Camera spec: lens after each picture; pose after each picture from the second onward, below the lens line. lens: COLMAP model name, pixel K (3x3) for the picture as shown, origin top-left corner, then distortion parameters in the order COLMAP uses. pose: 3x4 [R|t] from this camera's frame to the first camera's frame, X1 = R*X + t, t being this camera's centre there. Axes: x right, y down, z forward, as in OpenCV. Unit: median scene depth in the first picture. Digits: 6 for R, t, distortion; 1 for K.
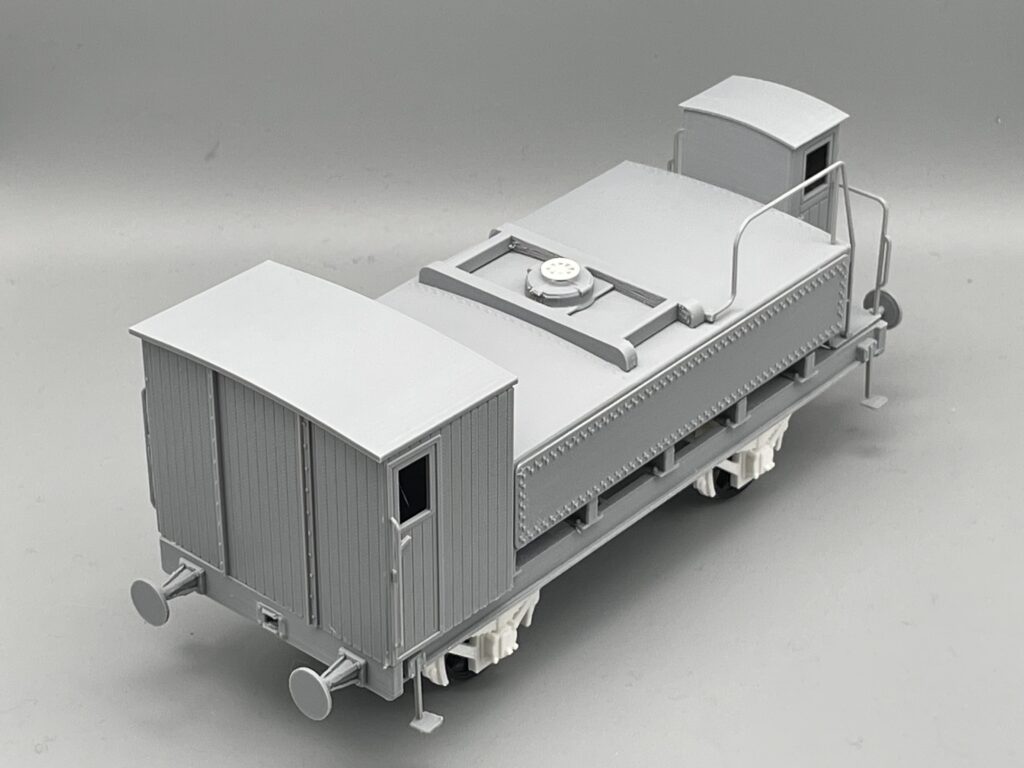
lens RADIAL K [[2535.4, 0, 512.0], [0, 2535.4, 384.0], [0, 0, 1]] dist [0.144498, -0.536806]
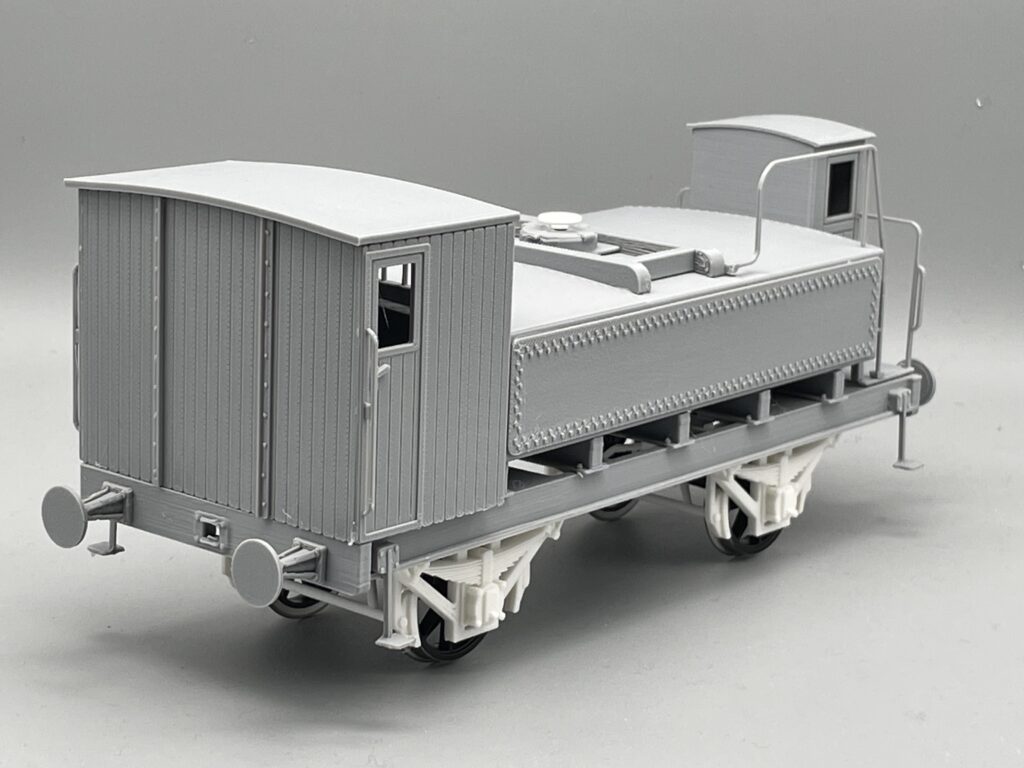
lens RADIAL K [[2535.4, 0, 512.0], [0, 2535.4, 384.0], [0, 0, 1]] dist [0.144498, -0.536806]
pose [[0.999298, 0.028572, 0.024216, -0.017931], [-0.019508, 0.948991, -0.314699, 0.298125], [-0.031972, 0.314005, 0.948883, 0.193555]]
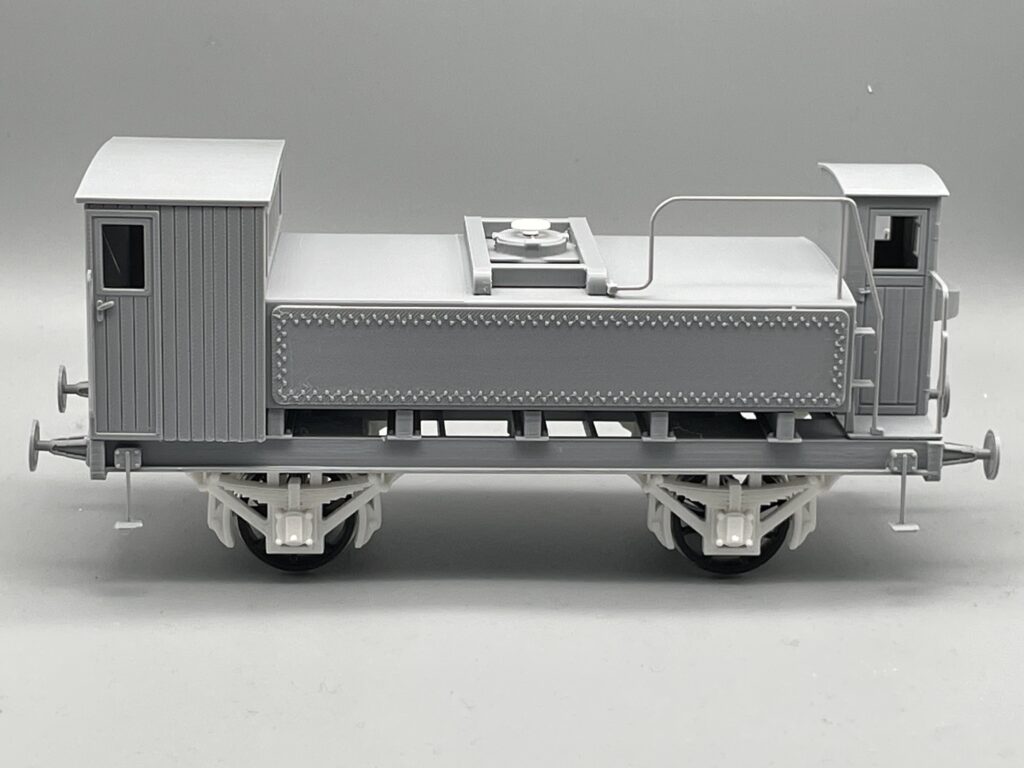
lens RADIAL K [[2535.4, 0, 512.0], [0, 2535.4, 384.0], [0, 0, 1]] dist [0.144498, -0.536806]
pose [[0.690156, 0.199536, -0.695608, 0.740220], [-0.397046, 0.908044, -0.133460, 0.150702], [0.605012, 0.368296, 0.705916, 0.339403]]
